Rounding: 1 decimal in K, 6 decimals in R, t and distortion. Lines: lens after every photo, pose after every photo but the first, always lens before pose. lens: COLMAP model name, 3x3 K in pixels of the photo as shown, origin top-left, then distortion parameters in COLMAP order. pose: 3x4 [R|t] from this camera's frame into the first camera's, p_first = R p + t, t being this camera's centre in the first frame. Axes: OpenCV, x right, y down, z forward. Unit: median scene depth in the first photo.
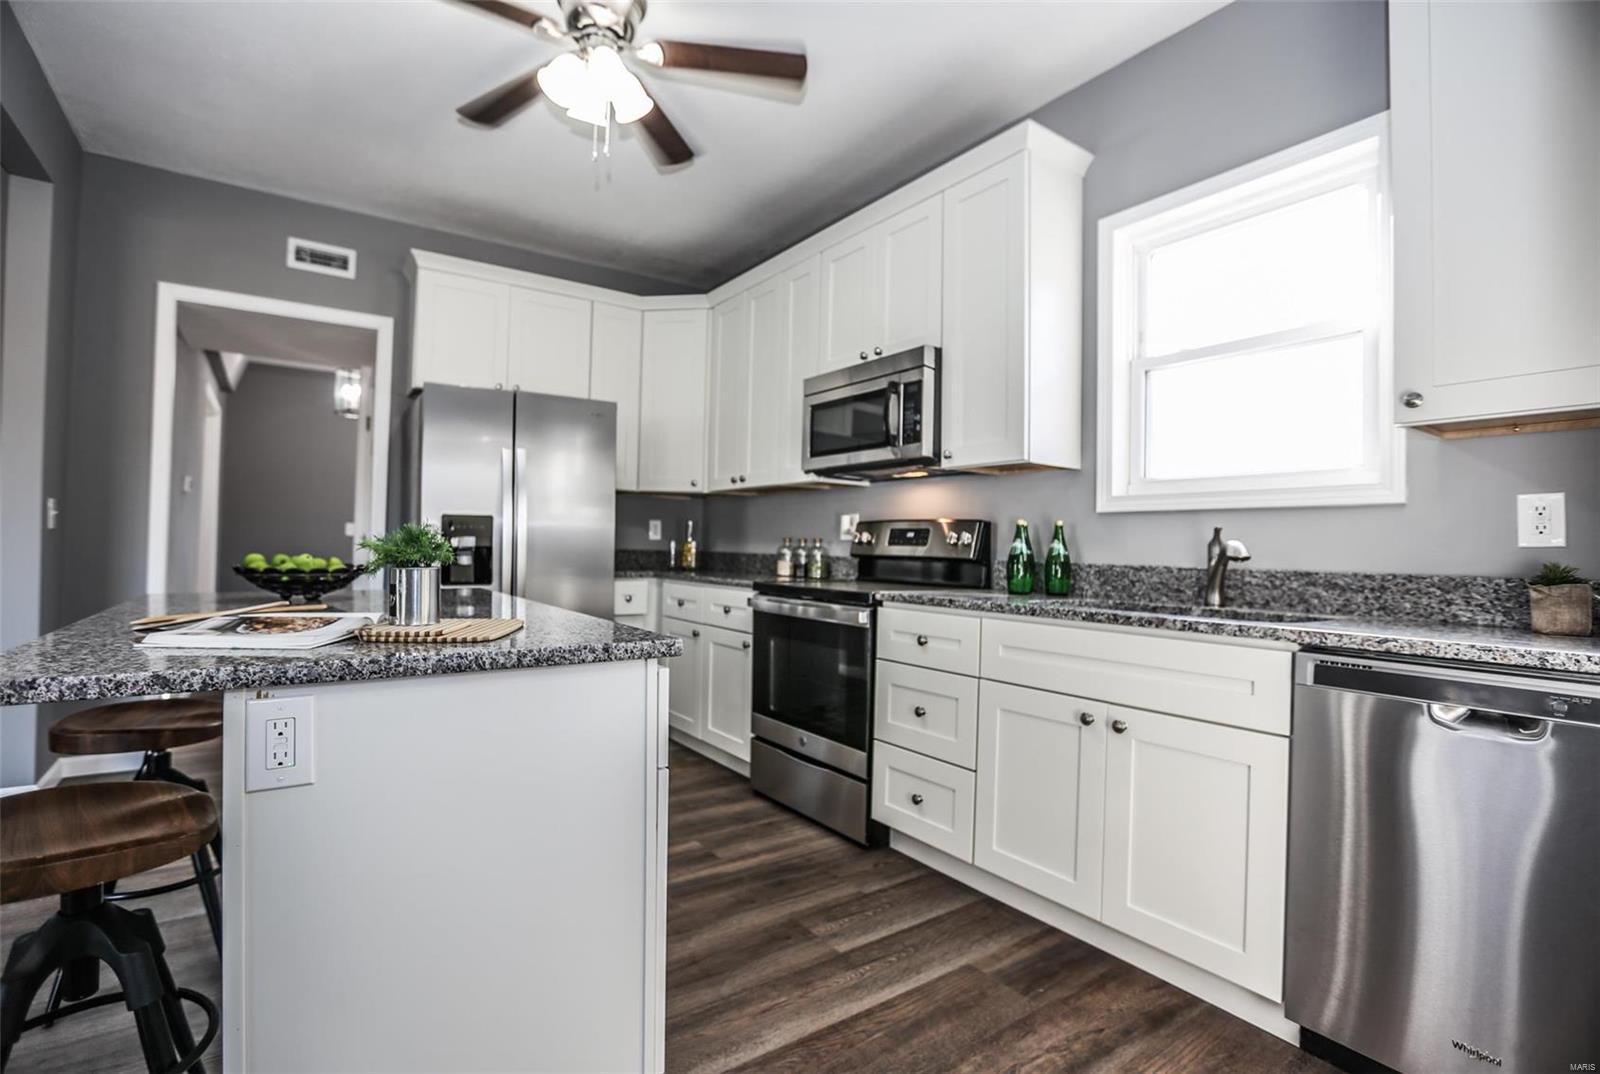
lens RADIAL K [[737.8, 0, 774.6], [0, 737.8, 537.4], [0, 0, 1]] dist [-0.043204, 0.011870]
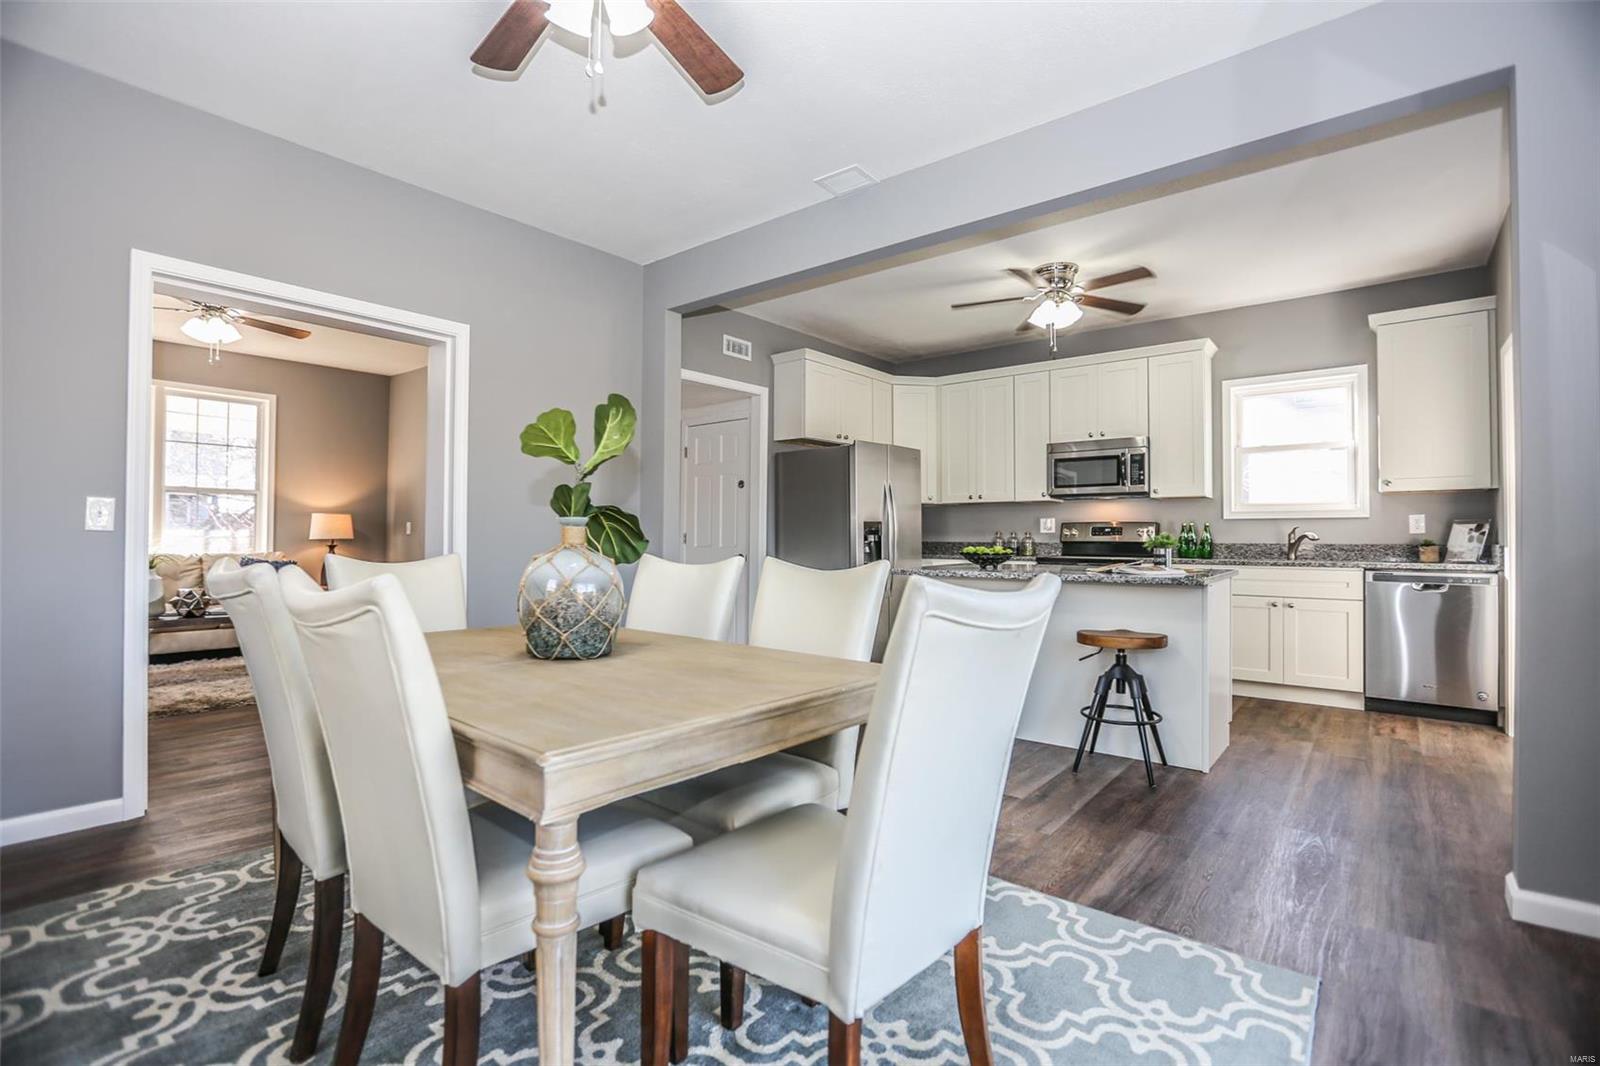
lens RADIAL K [[722.4, 0, 808.7], [0, 722.4, 525.4], [0, 0, 1]] dist [-0.039990, 0.019362]
pose [[0.957628, -0.014192, 0.287658, -1.267467], [0.014022, 0.999898, 0.002651, -0.036836], [-0.287666, 0.001495, 0.957729, -0.621567]]
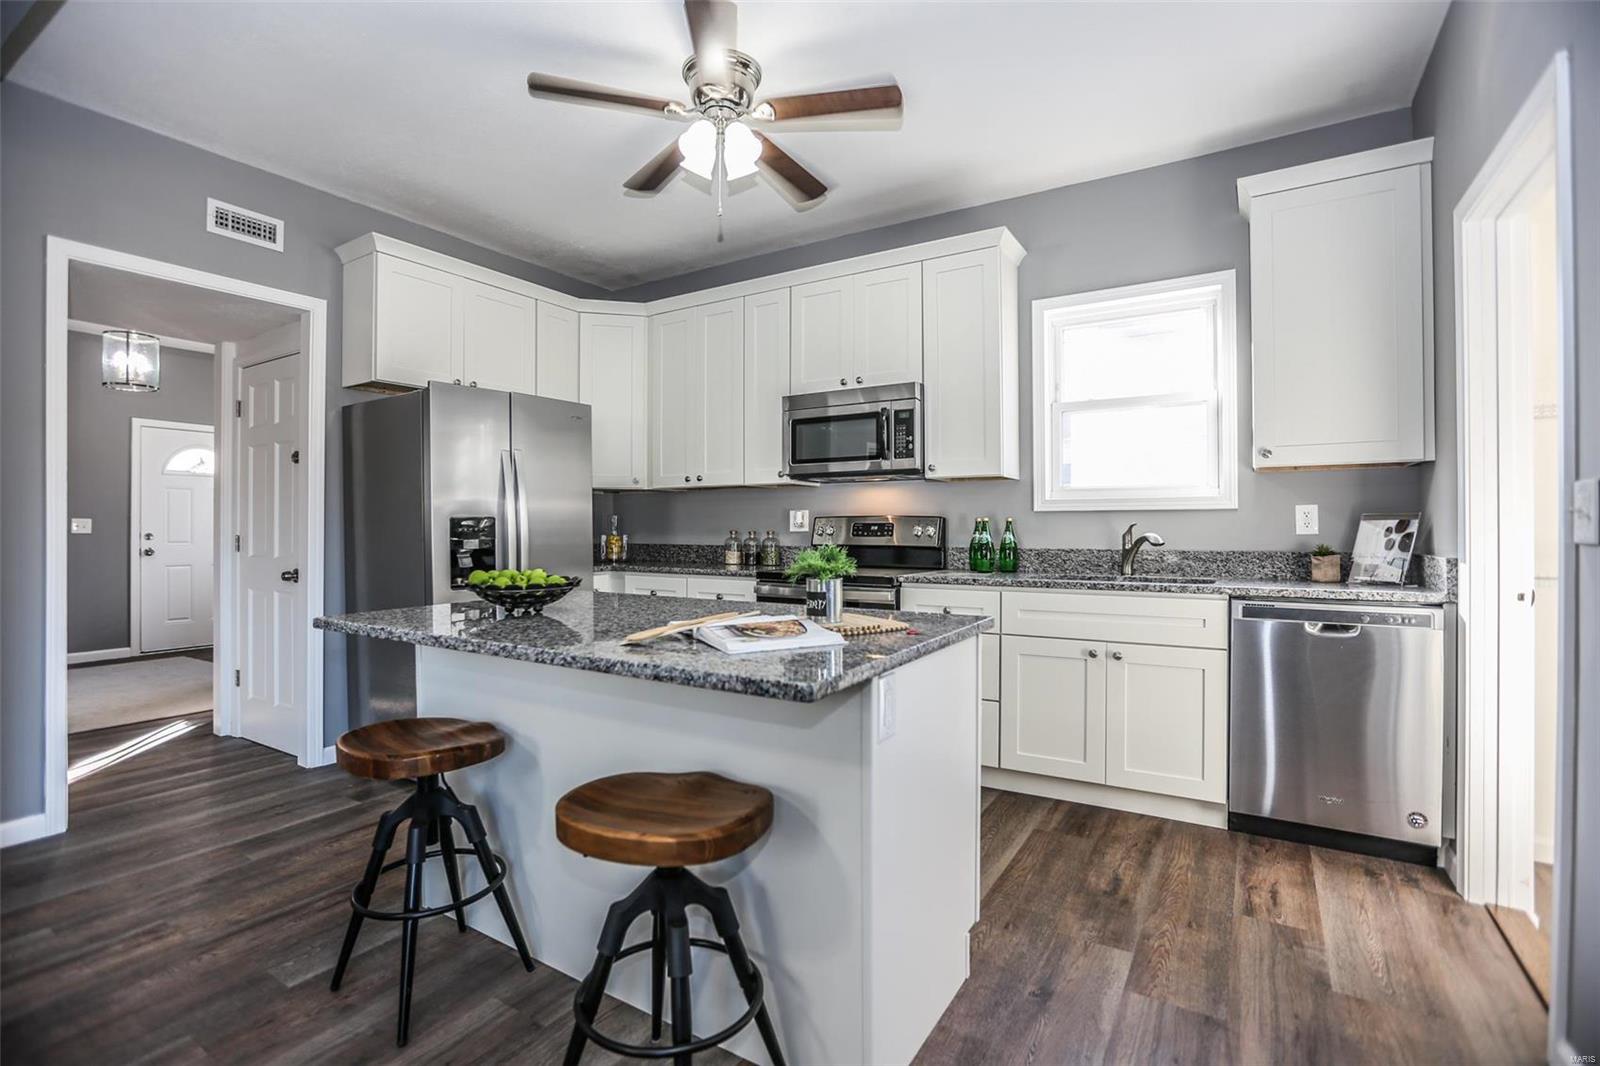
lens RADIAL K [[735.2, 0, 791.5], [0, 735.2, 528.0], [0, 0, 1]] dist [-0.052620, 0.021162]
pose [[0.916563, -0.022769, 0.399242, -0.519481], [0.015753, 0.999659, 0.020845, -0.037341], [-0.399581, -0.012817, 0.916608, -0.091026]]
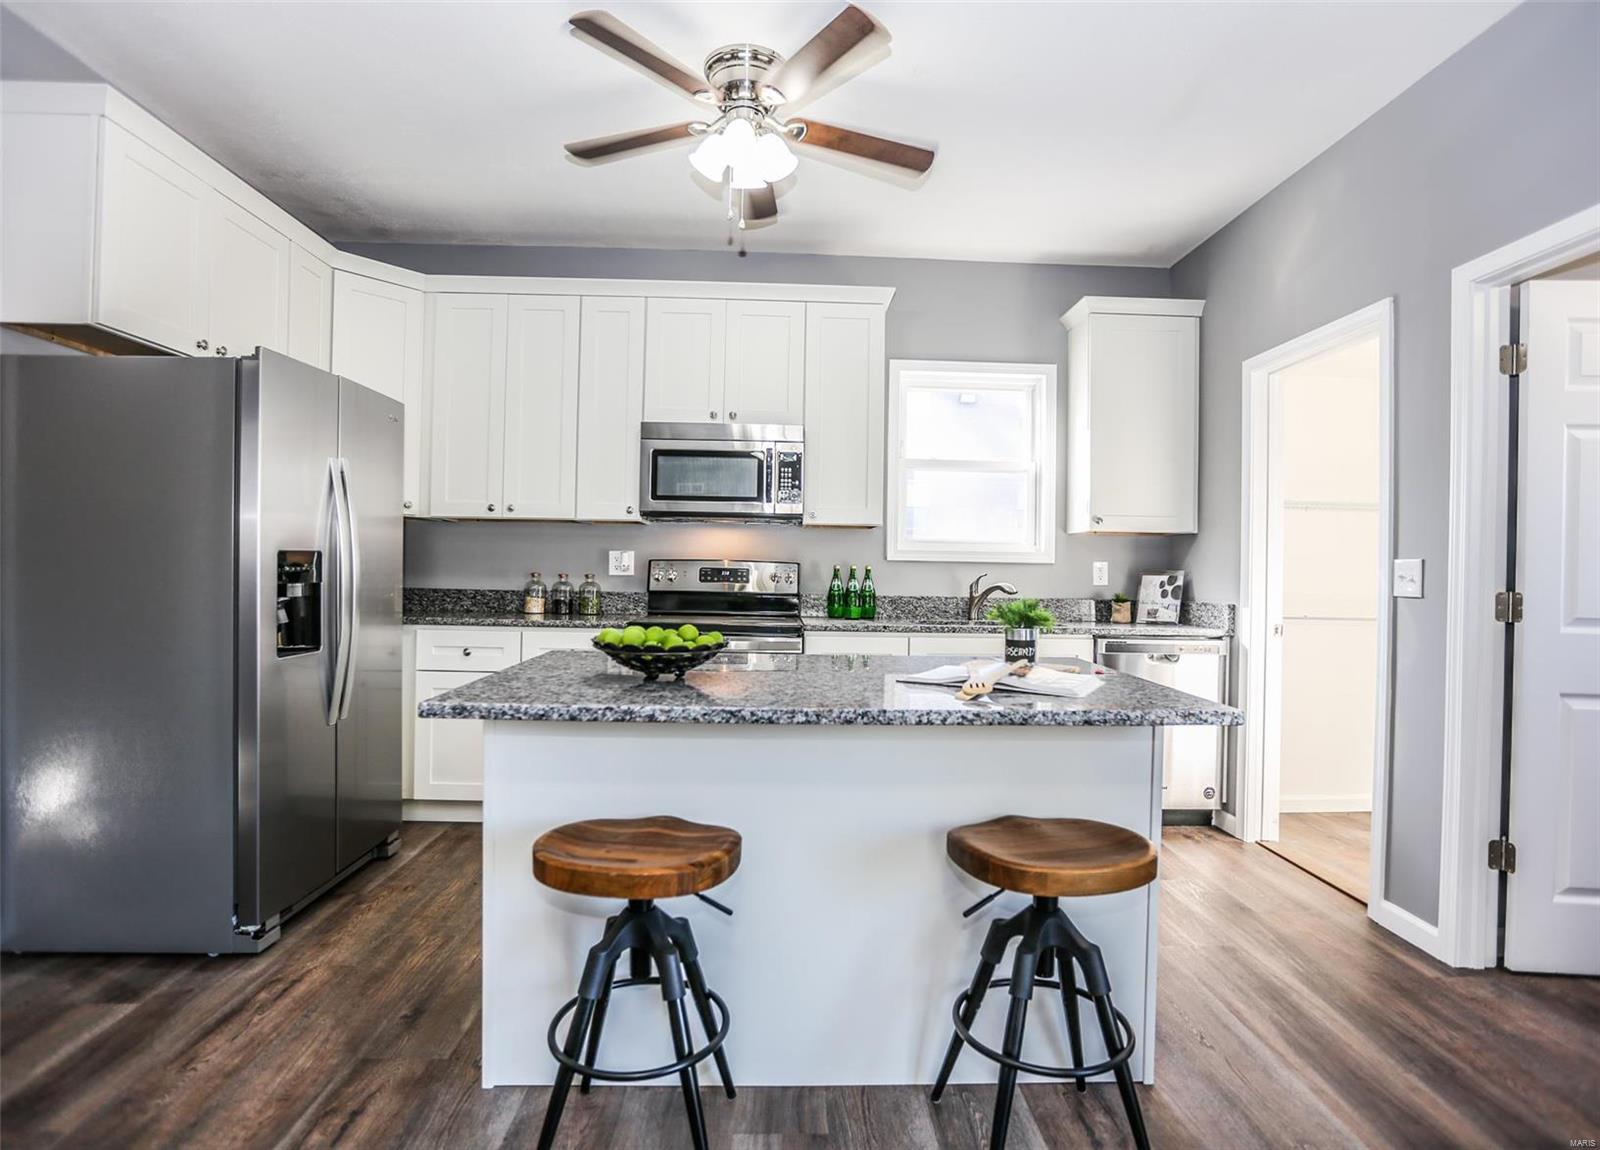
lens RADIAL K [[822.9, 0, 800.3], [0, 822.9, 567.8], [0, 0, 1]] dist [-0.030344, 0.001897]
pose [[0.534680, -0.008360, 0.845013, -1.009640], [-0.017487, 0.999627, 0.020955, -0.049268], [-0.844874, -0.025981, 0.534335, 0.250812]]
